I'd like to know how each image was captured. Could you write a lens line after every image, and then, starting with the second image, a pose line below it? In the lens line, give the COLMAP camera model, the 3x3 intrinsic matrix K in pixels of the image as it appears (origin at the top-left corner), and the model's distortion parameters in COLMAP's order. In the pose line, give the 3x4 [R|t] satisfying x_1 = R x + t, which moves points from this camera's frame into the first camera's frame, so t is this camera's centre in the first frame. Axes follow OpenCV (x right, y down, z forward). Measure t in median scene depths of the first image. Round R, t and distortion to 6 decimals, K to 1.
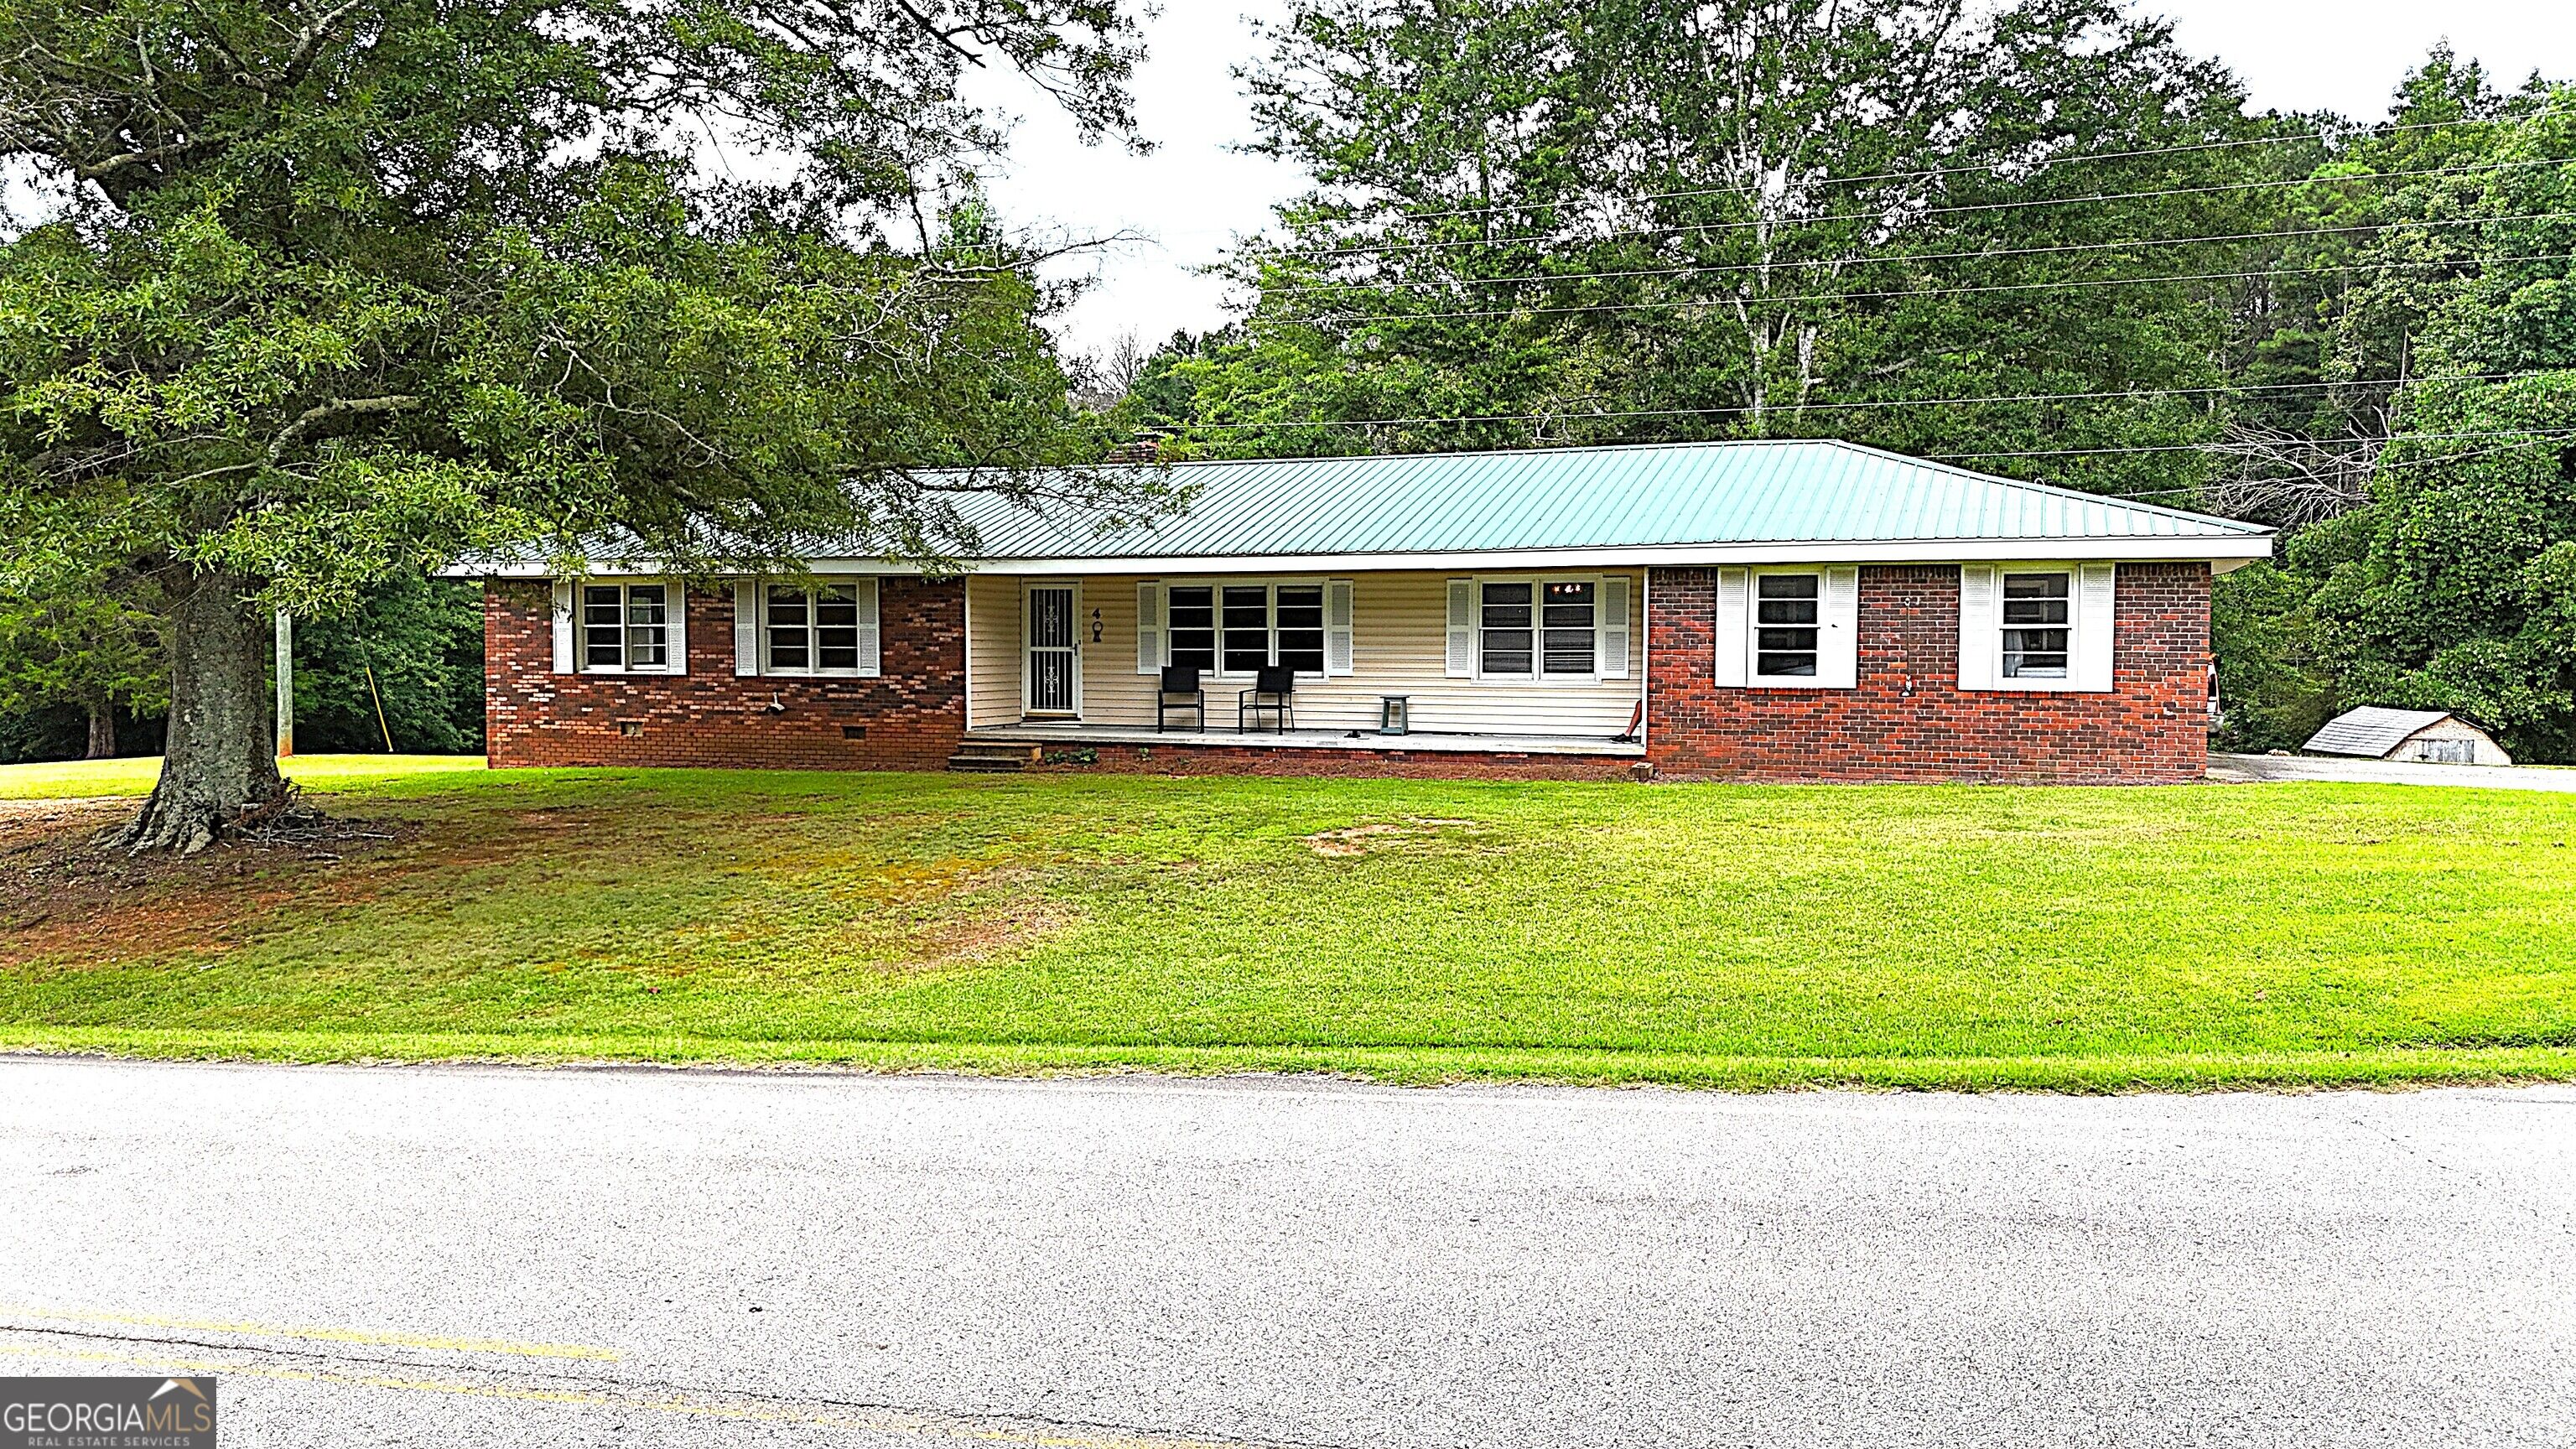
lens RADIAL K [[2290.5, 0, 1288.0], [0, 2290.5, 724.5], [0, 0, 1]] dist [0.052323, 0.000147]
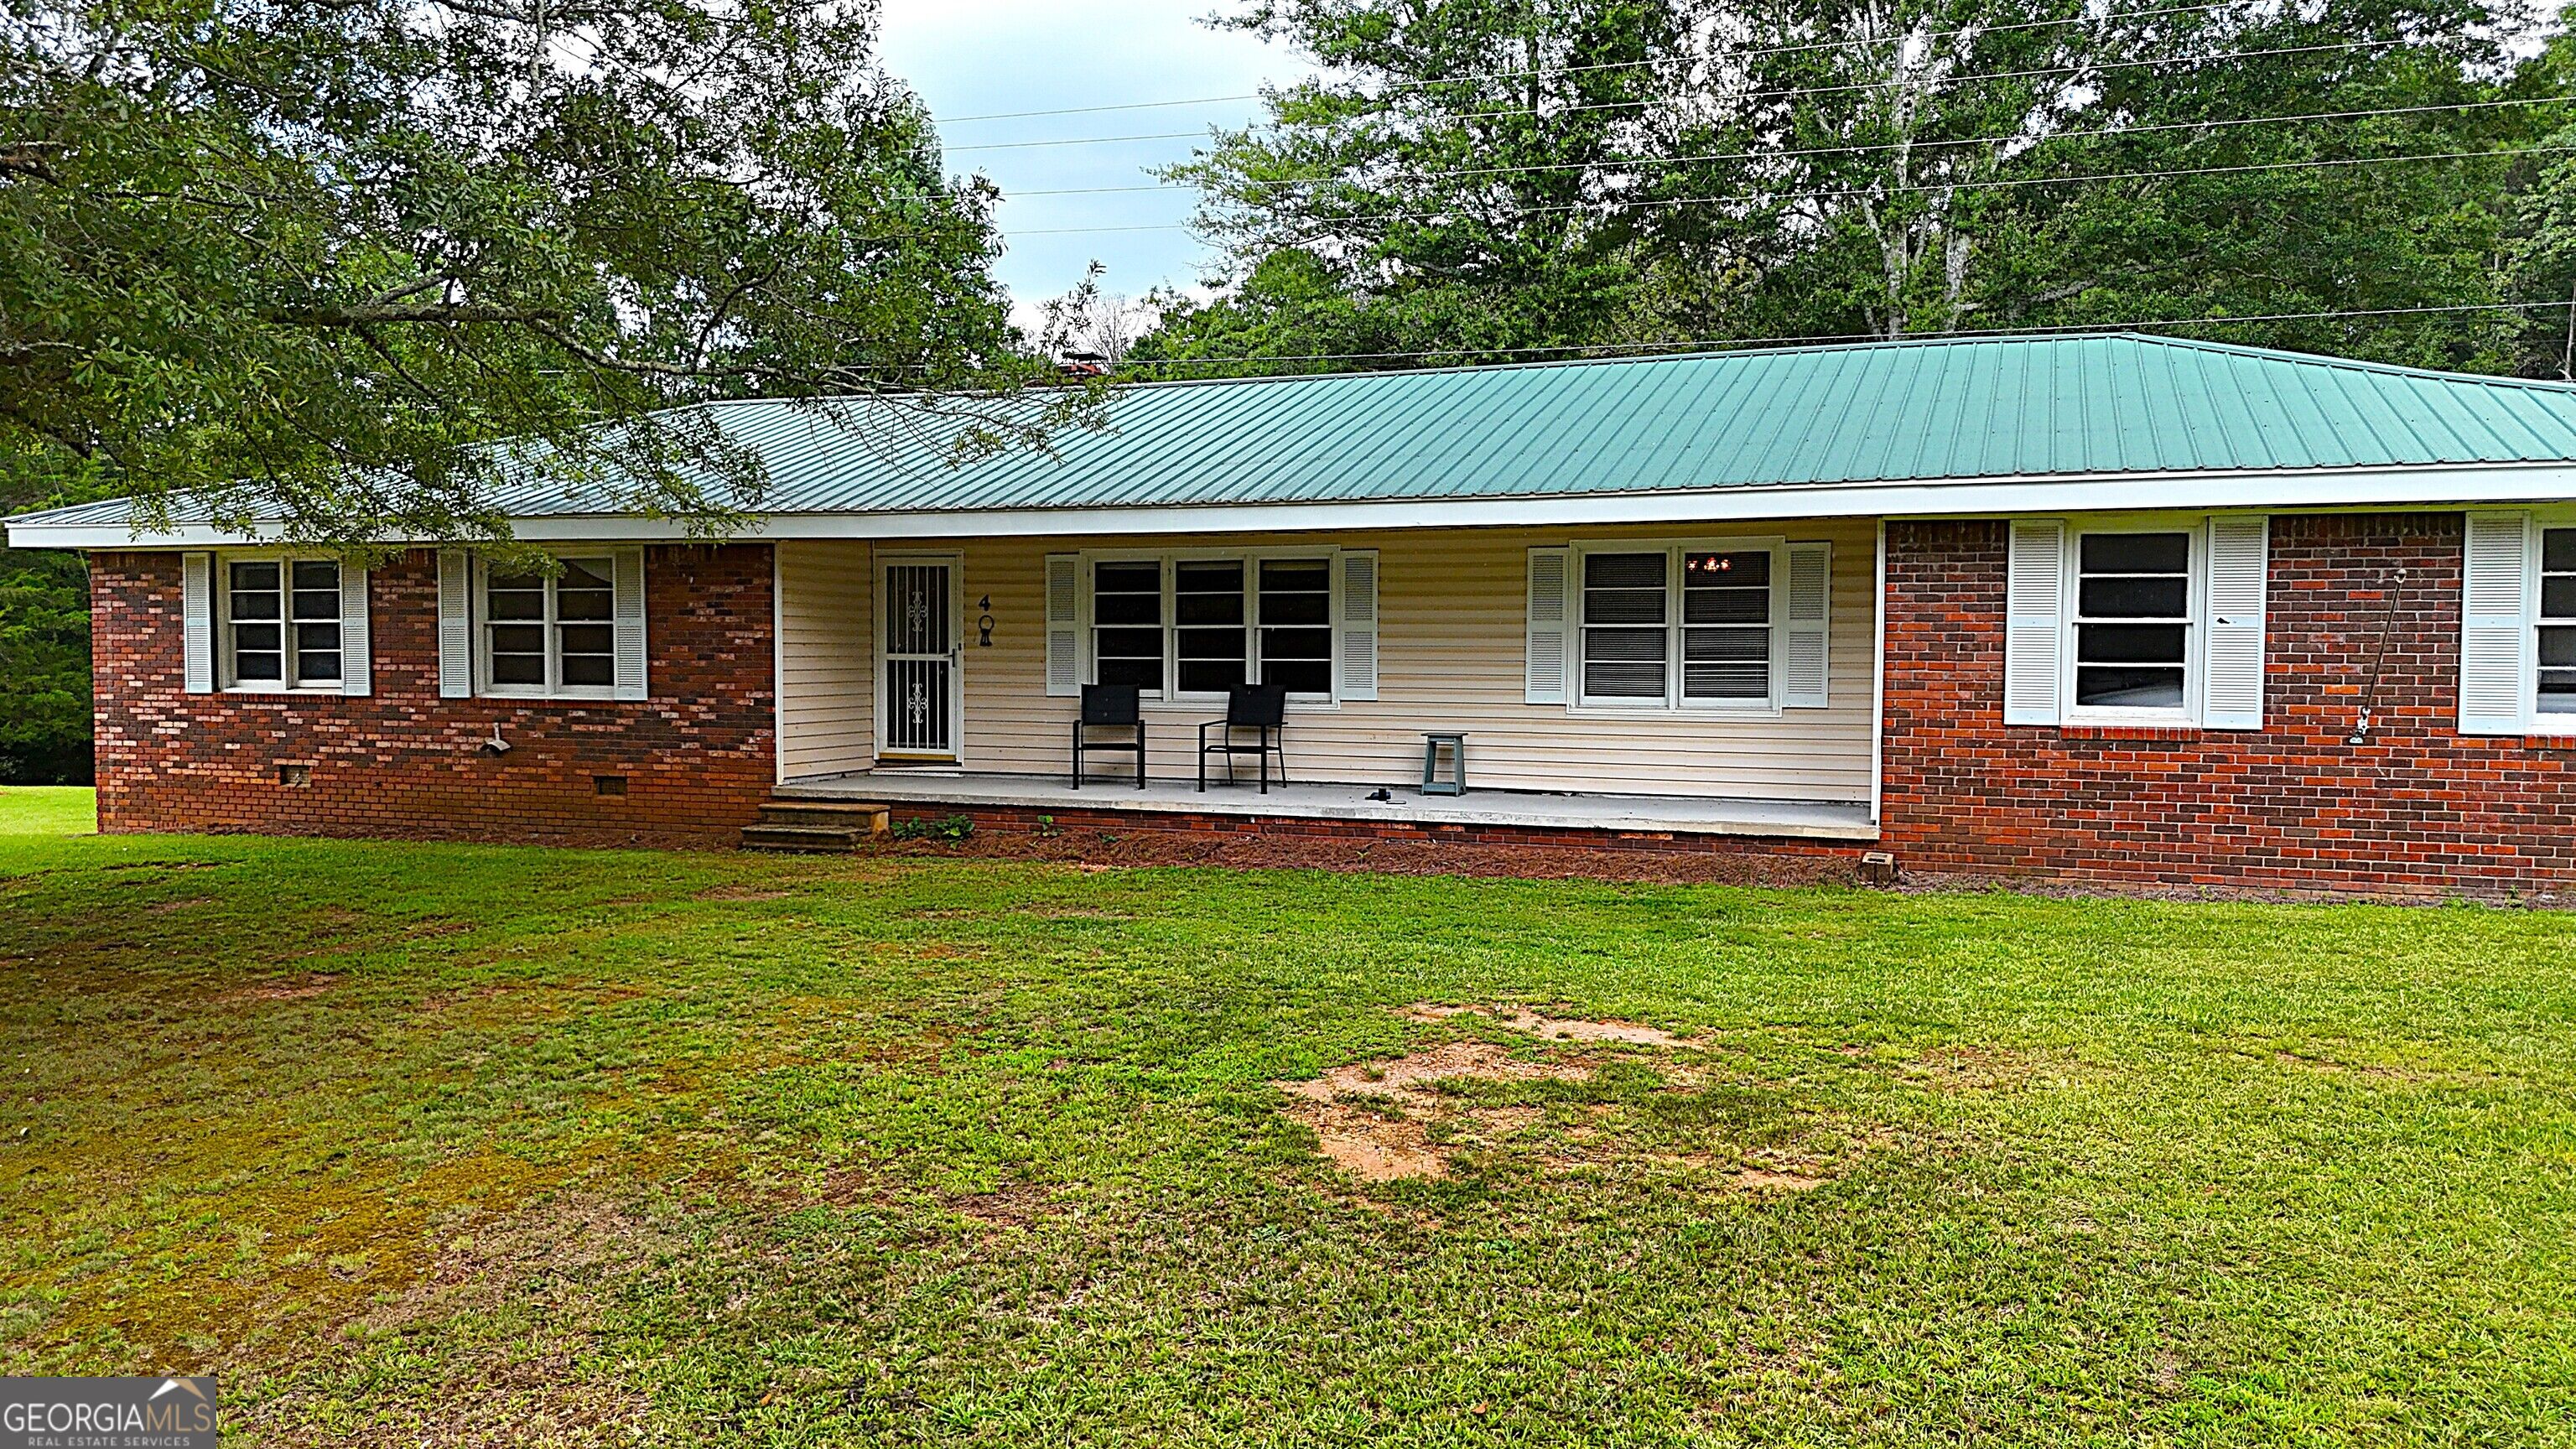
lens RADIAL K [[2035.1, 0, 1356.1], [0, 2035.1, 720.5], [0, 0, 1]] dist [0.024898, 0.008189]
pose [[0.999466, -0.000171, 0.032672, 0.003695], [0.000129, 0.999999, 0.001276, -0.015933], [-0.032672, -0.001271, 0.999465, 0.424170]]
